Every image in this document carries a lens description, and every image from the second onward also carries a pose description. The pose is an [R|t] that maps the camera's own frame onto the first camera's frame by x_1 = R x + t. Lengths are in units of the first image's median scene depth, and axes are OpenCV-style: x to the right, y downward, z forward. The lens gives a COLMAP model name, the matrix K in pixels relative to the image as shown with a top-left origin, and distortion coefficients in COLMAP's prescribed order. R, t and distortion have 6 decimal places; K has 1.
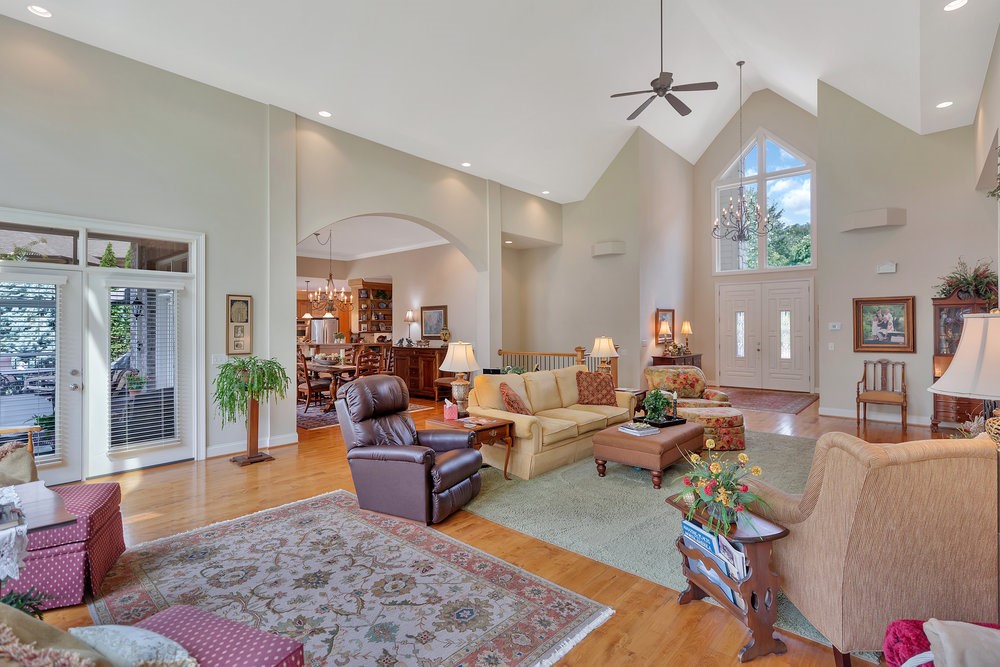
lens RADIAL K [[454.3, 0, 517.5], [0, 454.3, 328.6], [0, 0, 1]] dist [-0.001764, -0.000338]
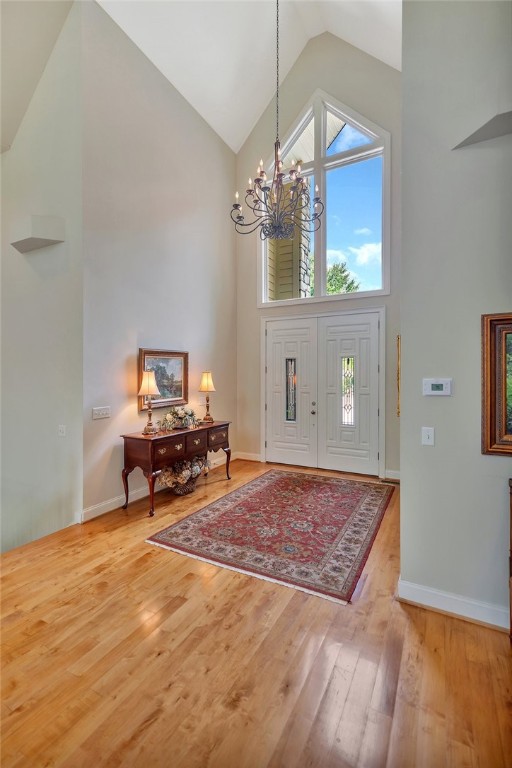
lens RADIAL K [[348.9, 0, 252.1], [0, 348.9, 383.3], [0, 0, 1]] dist [-0.001764, -0.000338]
pose [[0.974815, -0.002031, 0.223007, 0.327647], [-0.002248, 0.999818, 0.018933, -0.009149], [-0.223005, -0.018958, 0.974633, 0.511872]]
